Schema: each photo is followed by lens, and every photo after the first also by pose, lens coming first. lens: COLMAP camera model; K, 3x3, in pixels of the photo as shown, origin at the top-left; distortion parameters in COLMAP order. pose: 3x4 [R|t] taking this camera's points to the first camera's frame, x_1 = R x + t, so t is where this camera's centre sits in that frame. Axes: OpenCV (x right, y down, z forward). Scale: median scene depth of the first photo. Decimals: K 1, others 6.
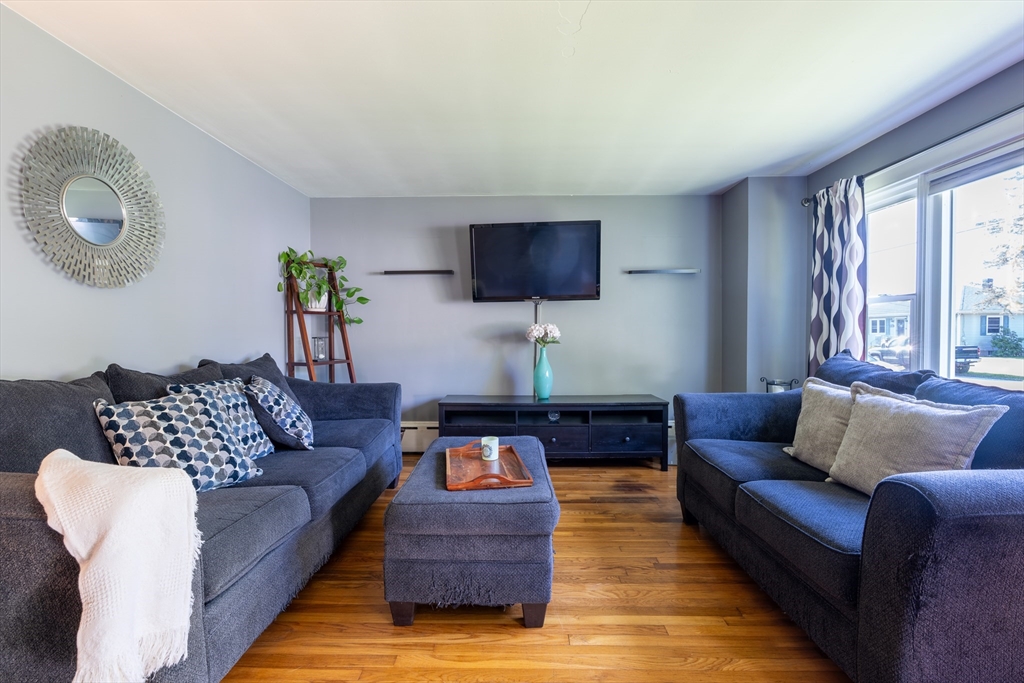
lens RADIAL K [[457.7, 0, 516.5], [0, 457.7, 340.4], [0, 0, 1]] dist [-0.009131, 0.001774]
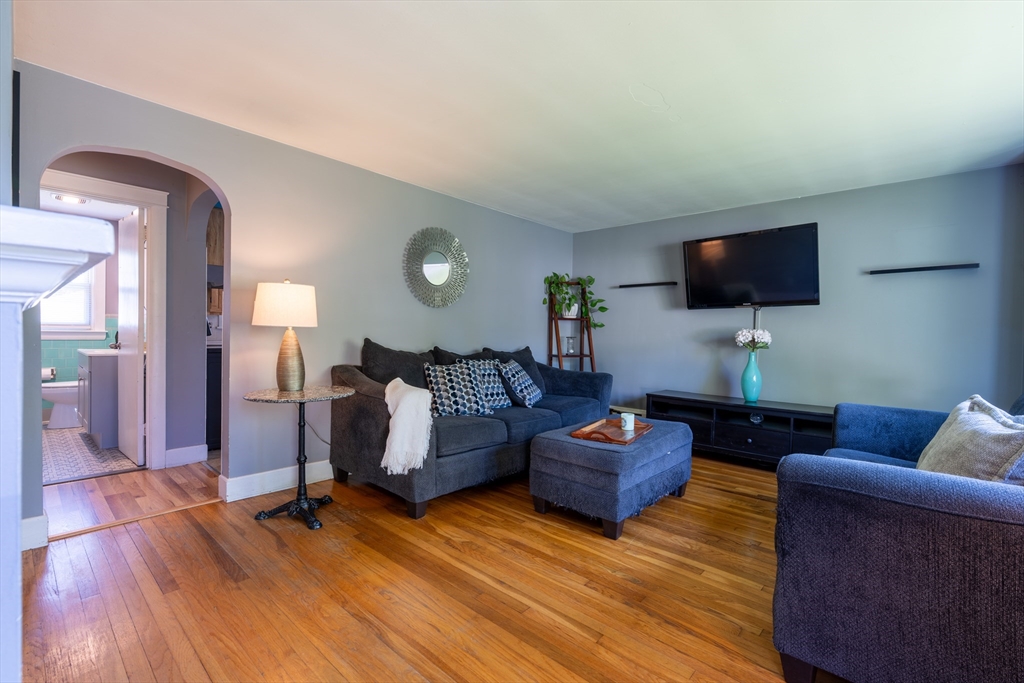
lens RADIAL K [[457.7, 0, 505.0], [0, 457.7, 340.1], [0, 0, 1]] dist [-0.009131, 0.001774]
pose [[0.743694, 0.028551, -0.667910, 0.491698], [-0.034271, 0.999402, 0.004563, 0.003826], [0.667641, 0.019497, 0.744228, -0.208280]]
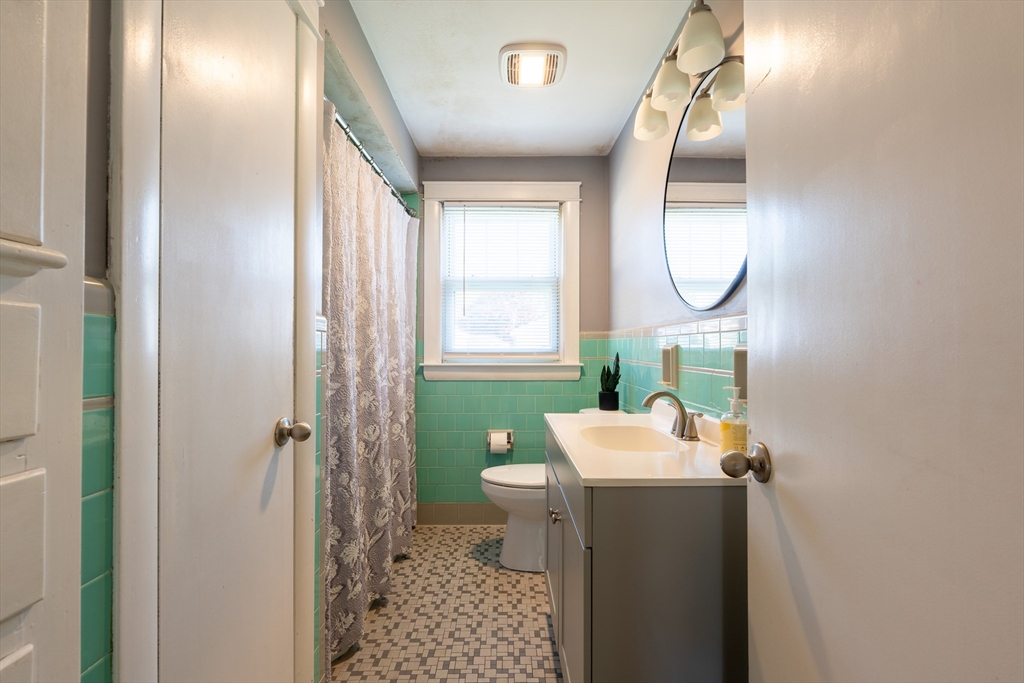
lens RADIAL K [[459.0, 0, 510.4], [0, 459.0, 340.7], [0, 0, 1]] dist [-0.001173, -0.000230]
pose [[0.039720, -0.003981, -0.999203, -1.315889], [-0.016604, 0.999851, -0.004644, -0.015891], [0.999073, 0.016776, 0.039648, -0.083990]]
